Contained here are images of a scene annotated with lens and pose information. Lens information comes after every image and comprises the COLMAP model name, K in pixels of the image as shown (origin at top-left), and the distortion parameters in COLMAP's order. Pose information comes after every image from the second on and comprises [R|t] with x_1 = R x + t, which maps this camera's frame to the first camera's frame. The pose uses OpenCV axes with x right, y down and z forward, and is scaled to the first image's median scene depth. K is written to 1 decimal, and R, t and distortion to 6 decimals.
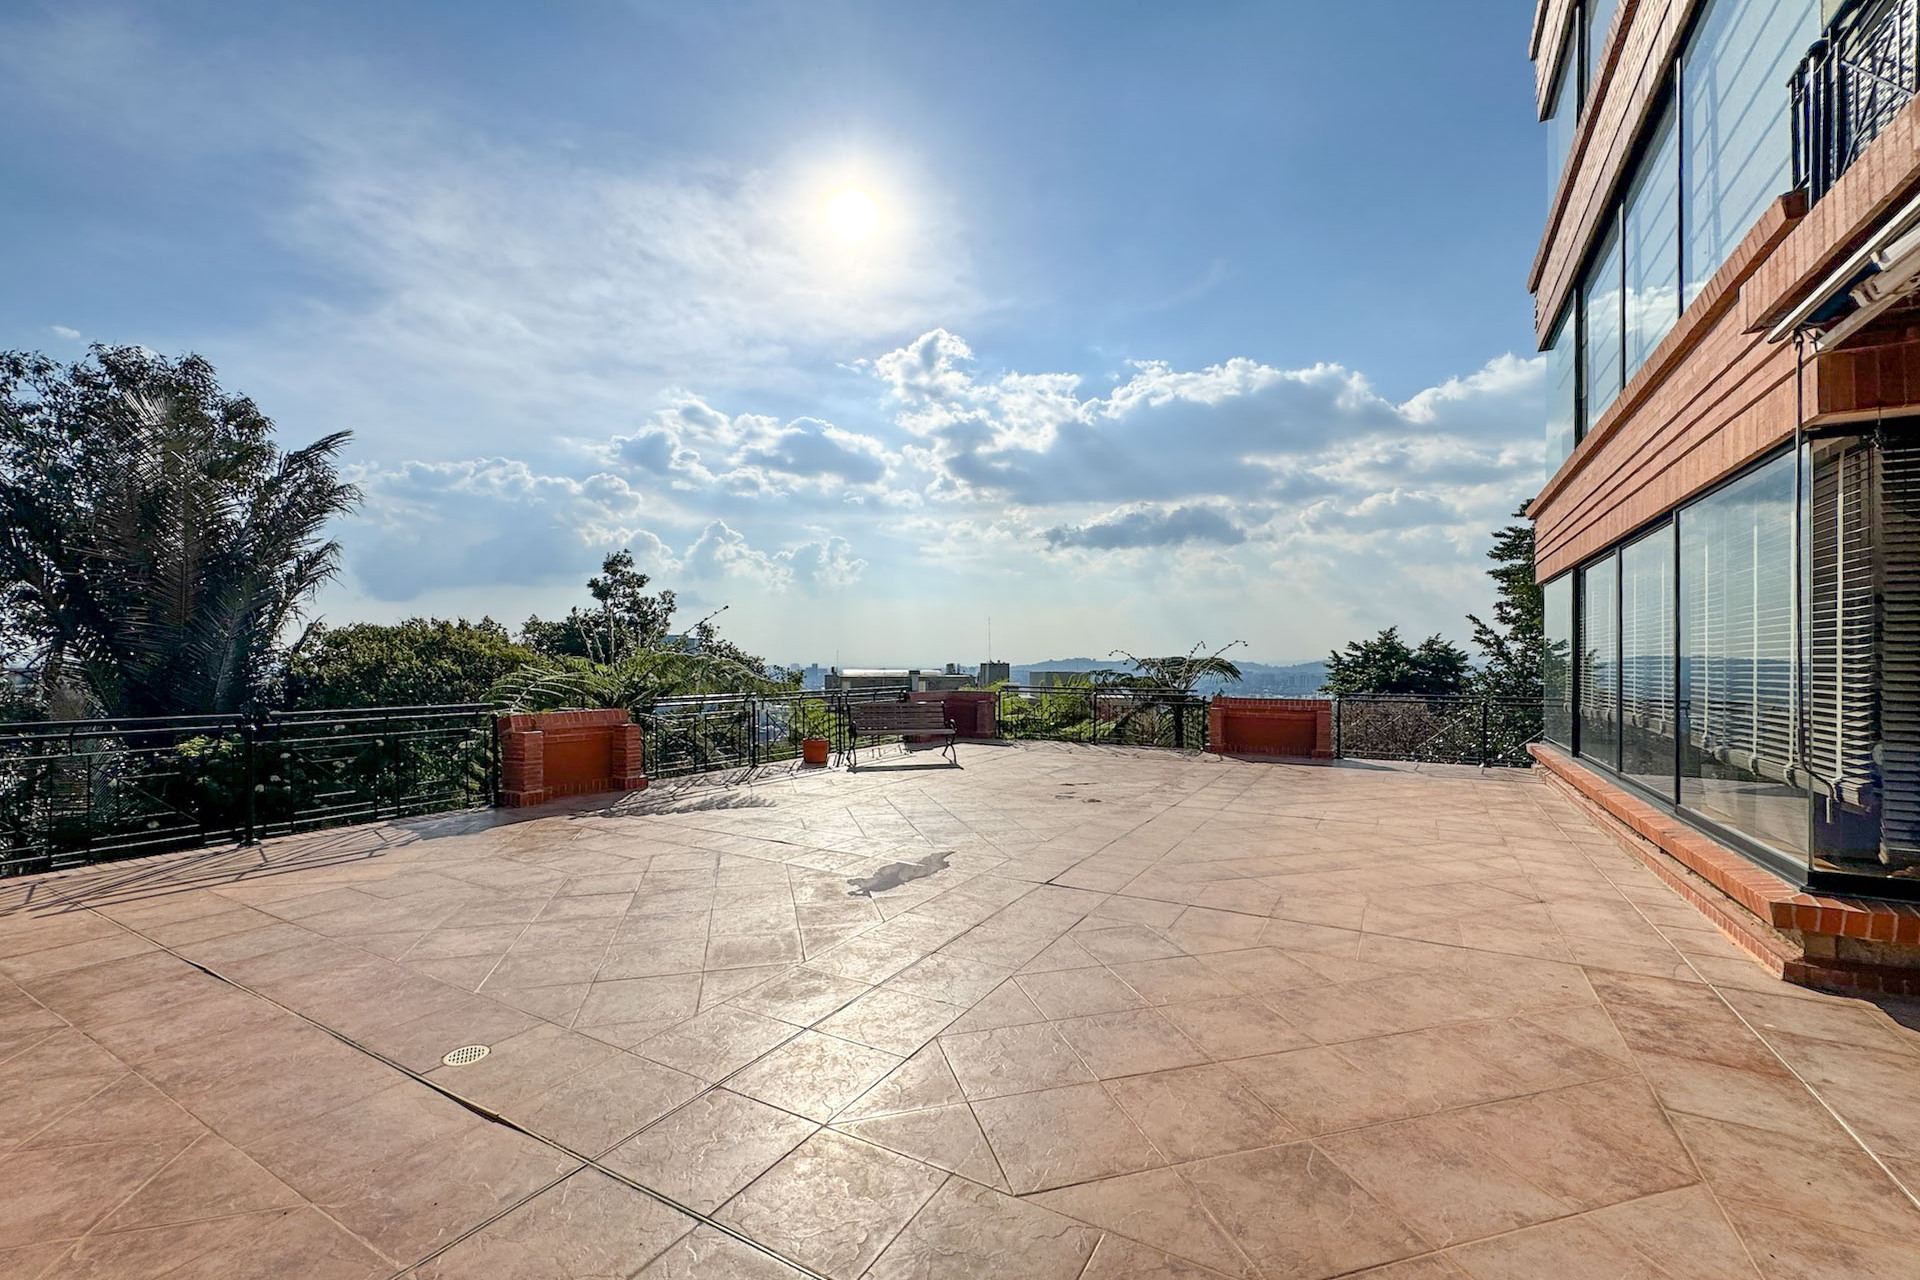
lens RADIAL K [[757.9, 0, 969.7], [0, 757.9, 655.3], [0, 0, 1]] dist [0.000077, 0.000013]
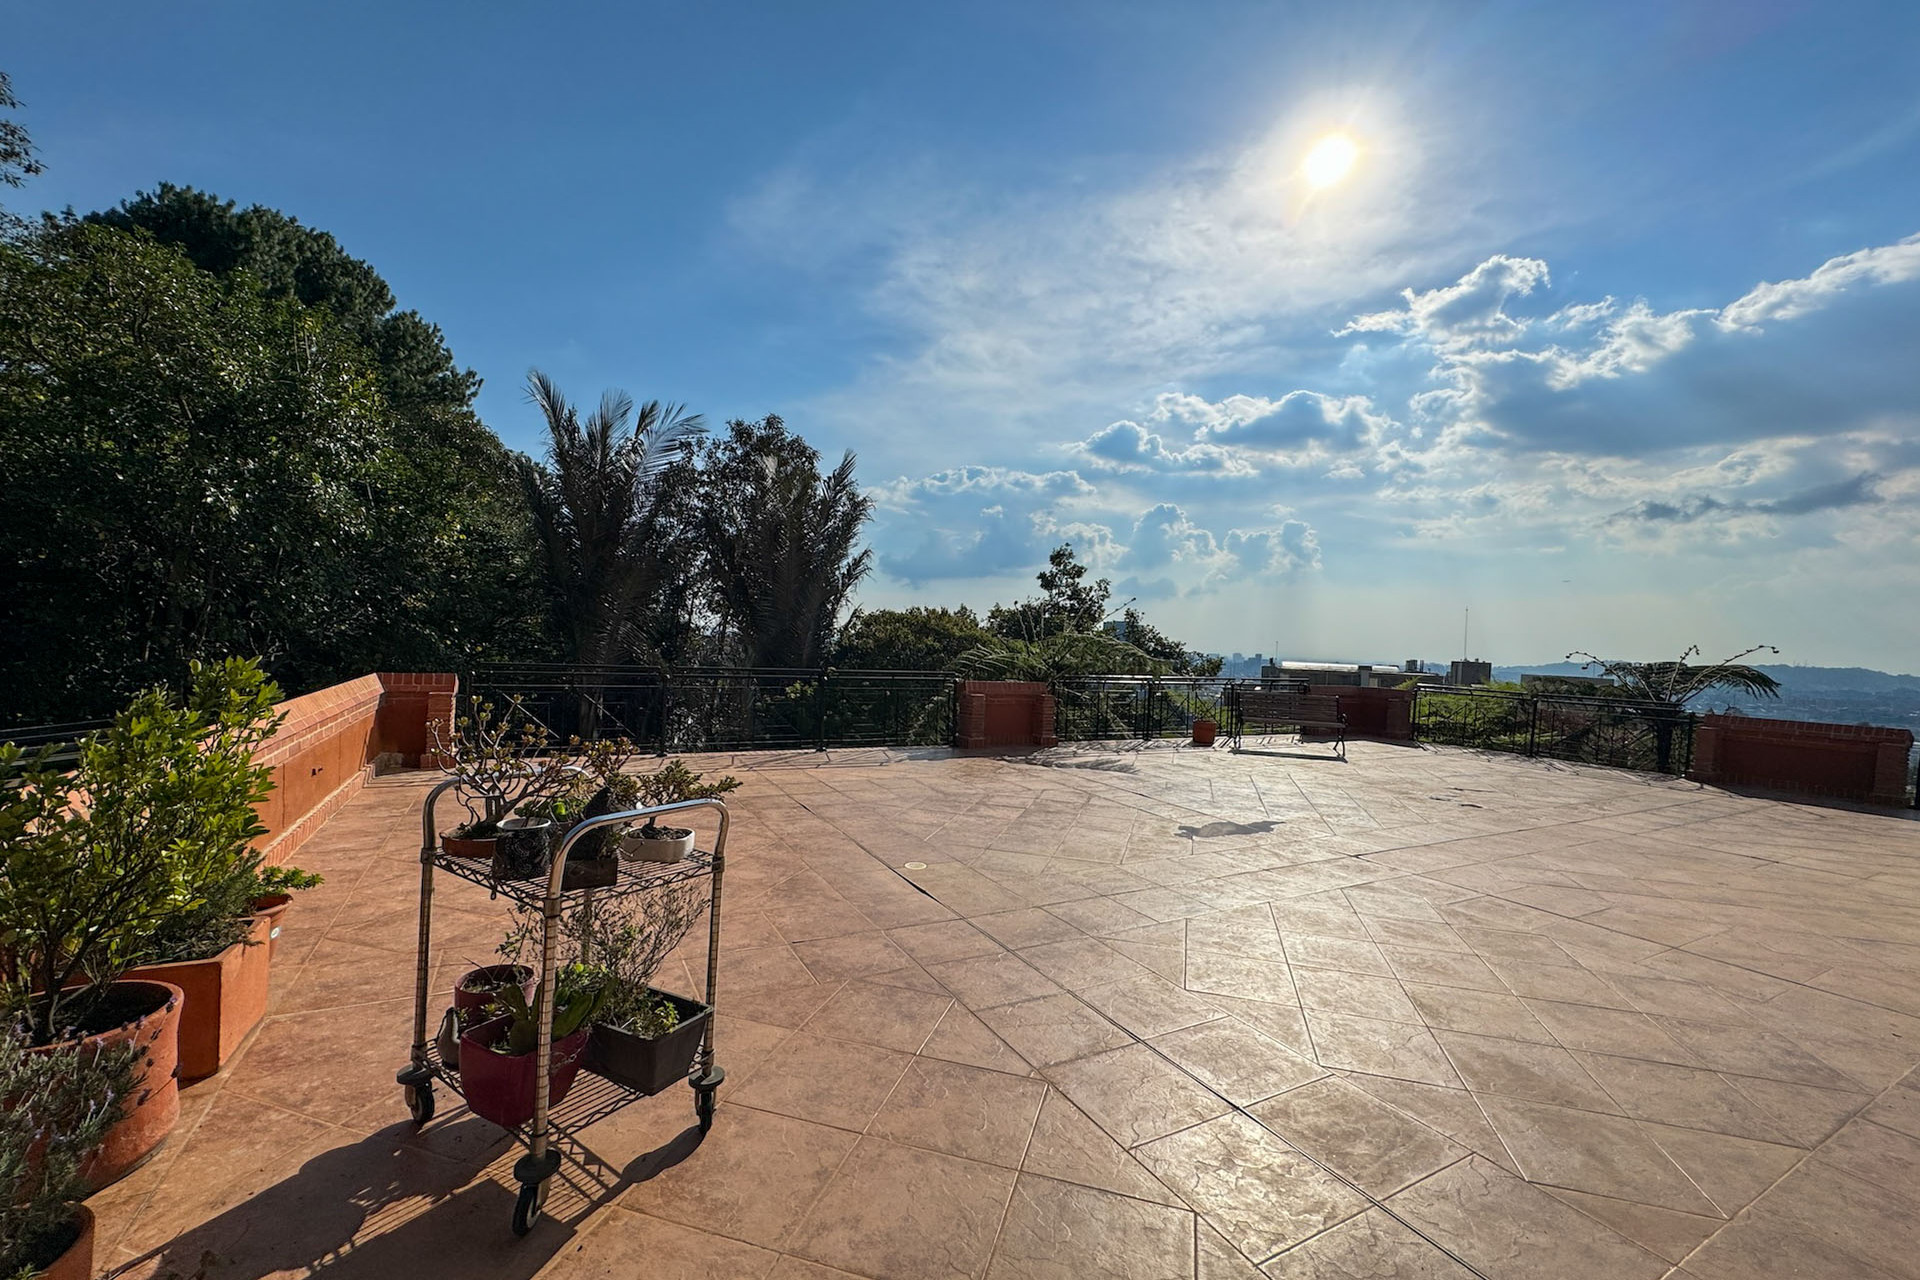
lens RADIAL K [[757.9, 0, 969.7], [0, 757.9, 655.3], [0, 0, 1]] dist [0.000077, 0.000013]
pose [[0.844836, 0.042204, -0.533358, 0.096252], [-0.033585, 0.999101, 0.025858, -0.001359], [0.533970, -0.003932, 0.845494, -0.111493]]
